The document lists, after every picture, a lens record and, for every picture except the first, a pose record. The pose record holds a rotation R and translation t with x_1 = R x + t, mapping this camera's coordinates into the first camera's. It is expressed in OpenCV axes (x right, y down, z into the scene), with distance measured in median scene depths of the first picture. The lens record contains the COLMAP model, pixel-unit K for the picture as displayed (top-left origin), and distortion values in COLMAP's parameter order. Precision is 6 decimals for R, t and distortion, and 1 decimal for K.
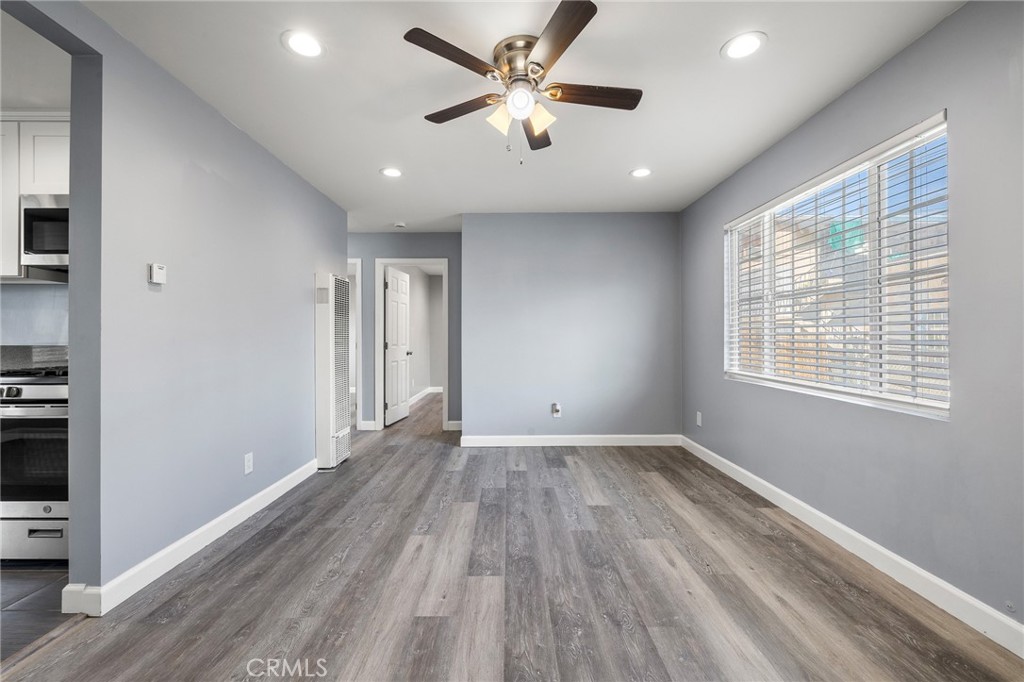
lens RADIAL K [[432.9, 0, 499.6], [0, 432.9, 333.3], [0, 0, 1]] dist [0.002337, -0.000097]
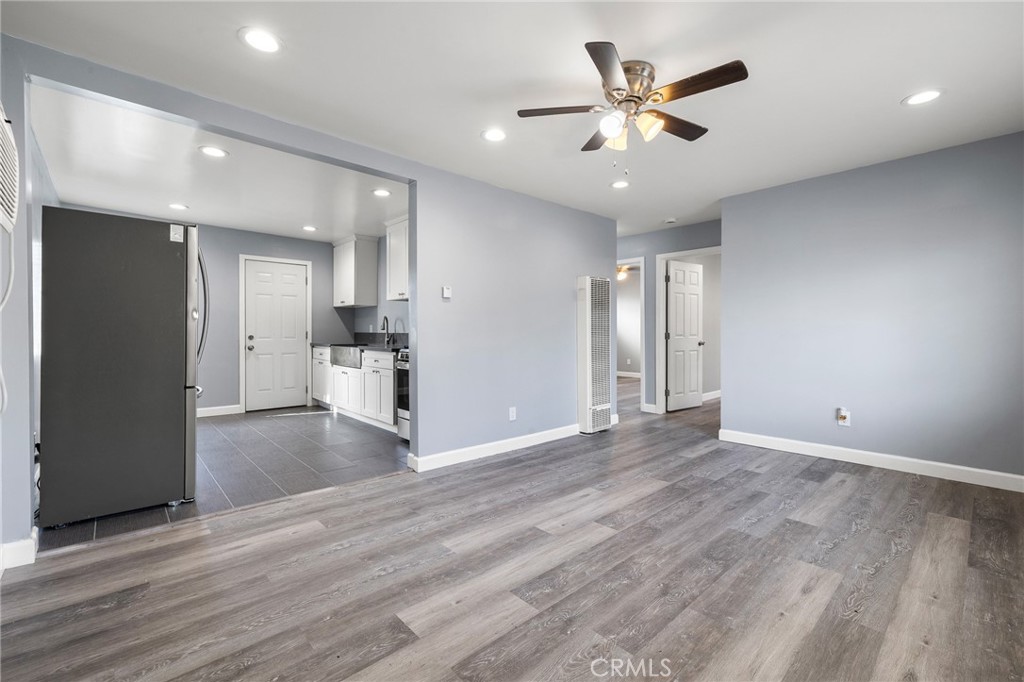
lens RADIAL K [[432.9, 0, 514.9], [0, 432.9, 332.8], [0, 0, 1]] dist [0.002337, -0.000097]
pose [[0.682946, 0.002761, -0.730464, 0.615121], [0.011225, 0.999835, 0.014274, 0.004267], [0.730383, -0.017948, 0.682802, 0.005685]]
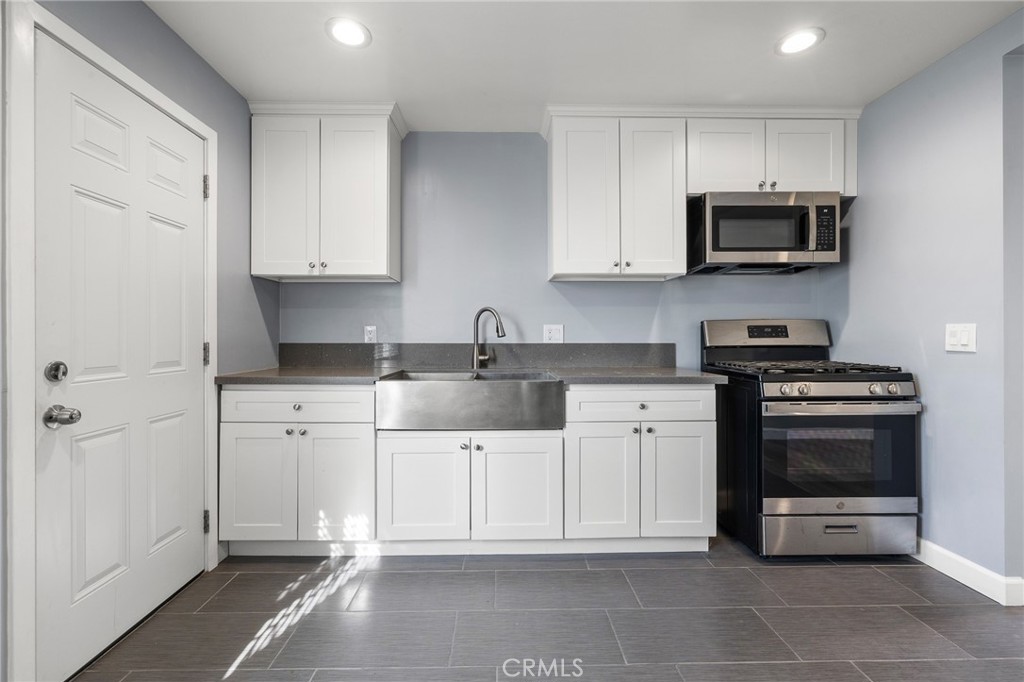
lens RADIAL K [[432.9, 0, 512.5], [0, 432.9, 335.9], [0, 0, 1]] dist [0.002337, -0.000097]
pose [[0.999810, -0.002493, 0.019331, -1.666381], [0.002144, 0.999834, 0.018076, -0.008689], [-0.019373, -0.018031, 0.999650, 0.009961]]
